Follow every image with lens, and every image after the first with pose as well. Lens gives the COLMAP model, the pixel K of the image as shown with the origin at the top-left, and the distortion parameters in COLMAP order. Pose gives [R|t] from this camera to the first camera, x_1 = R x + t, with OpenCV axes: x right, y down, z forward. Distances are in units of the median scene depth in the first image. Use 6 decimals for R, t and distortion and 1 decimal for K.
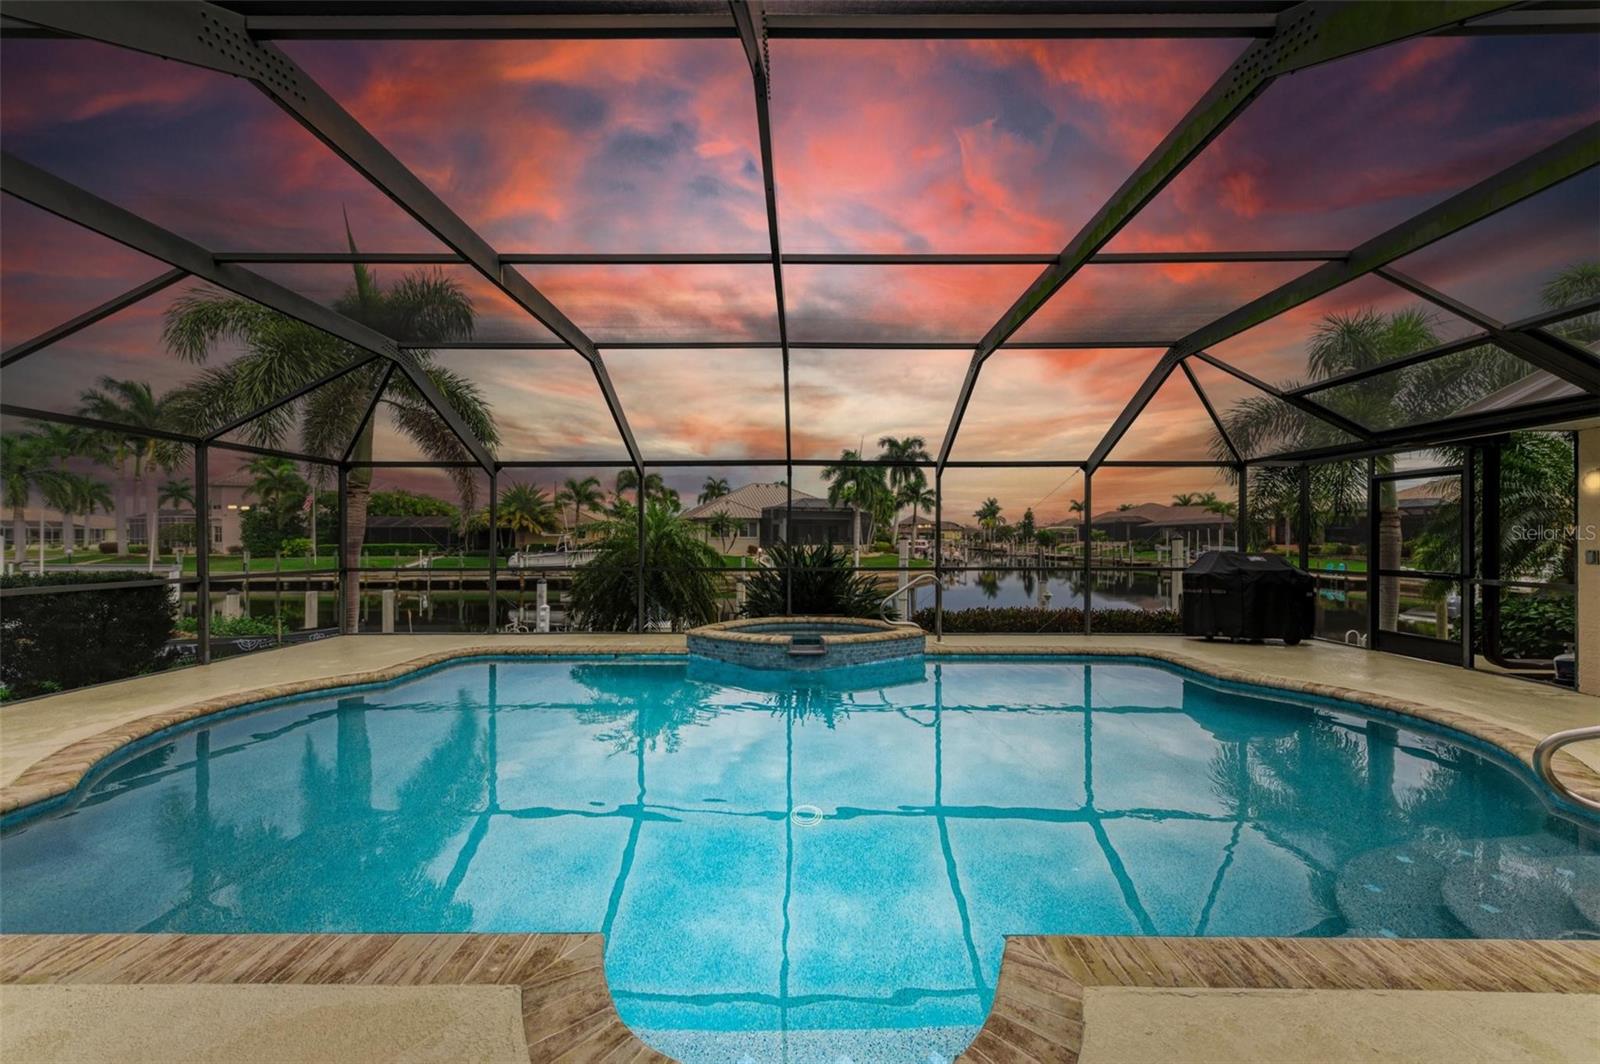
lens RADIAL K [[546.4, 0, 800.8], [0, 546.4, 536.8], [0, 0, 1]] dist [0.014198, -0.002655]
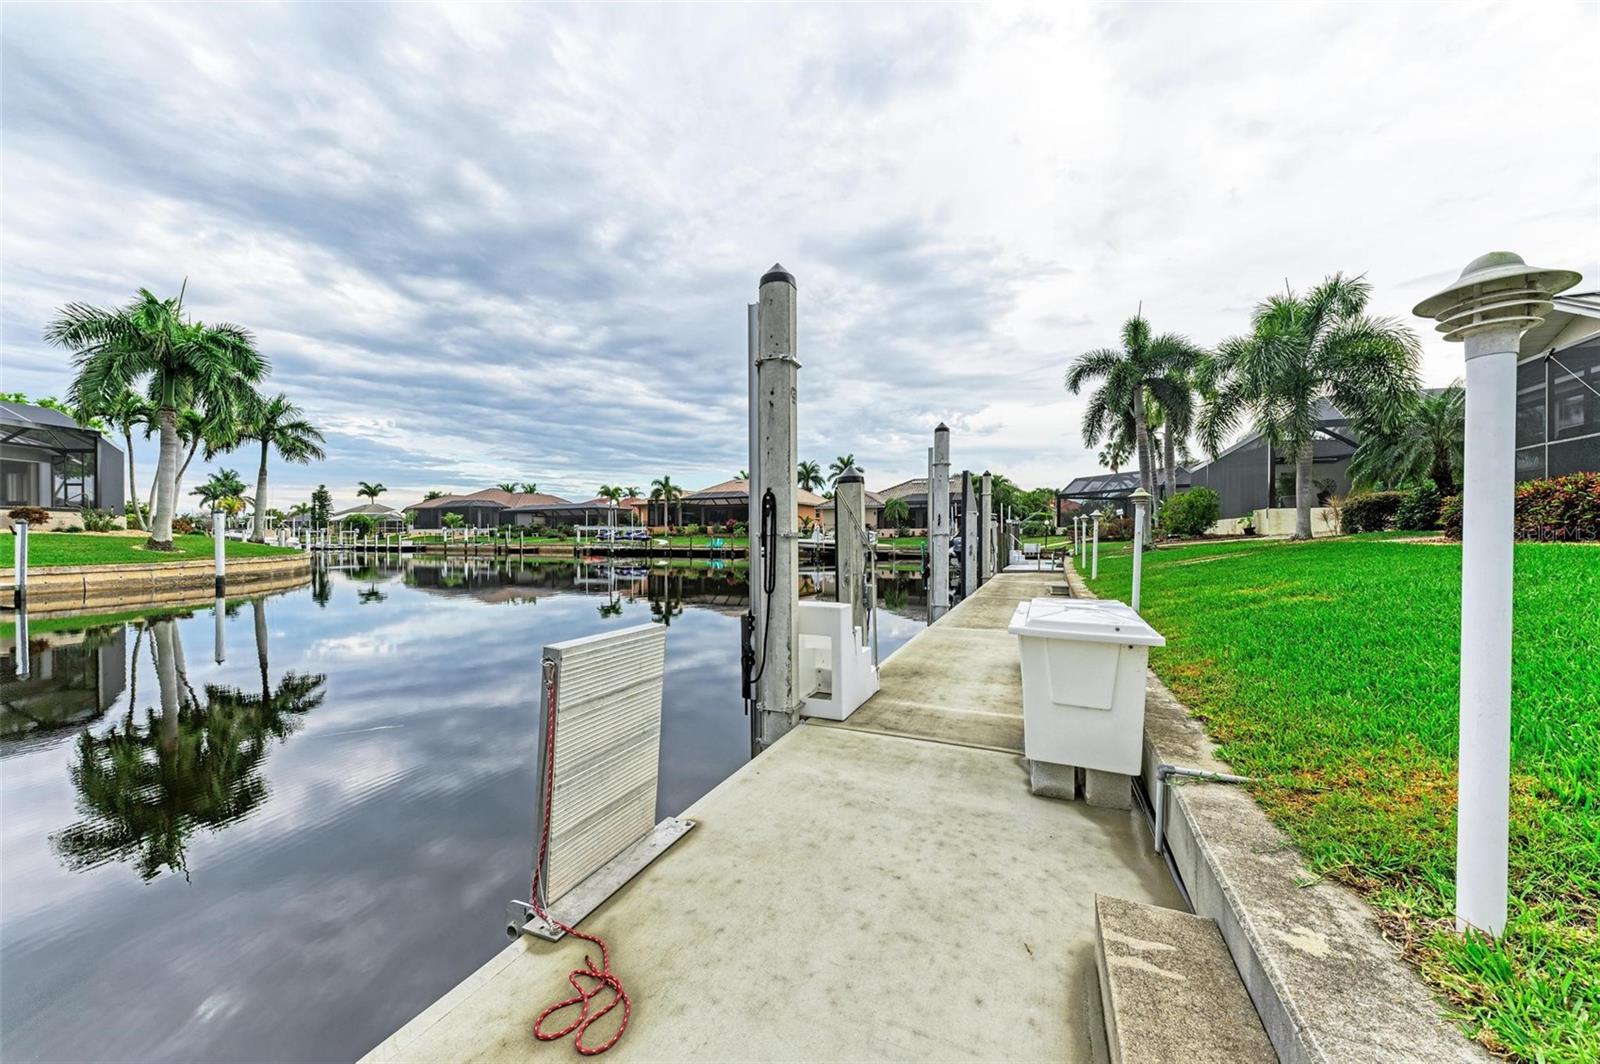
lens RADIAL K [[583.1, 0, 788.6], [0, 583.1, 523.7], [0, 0, 1]] dist [0.015001, -0.002573]
pose [[0.391865, 0.018962, 0.919827, -0.154829], [0.000519, 0.999783, -0.020831, 0.041181], [-0.920023, 0.008640, 0.391770, 0.337222]]
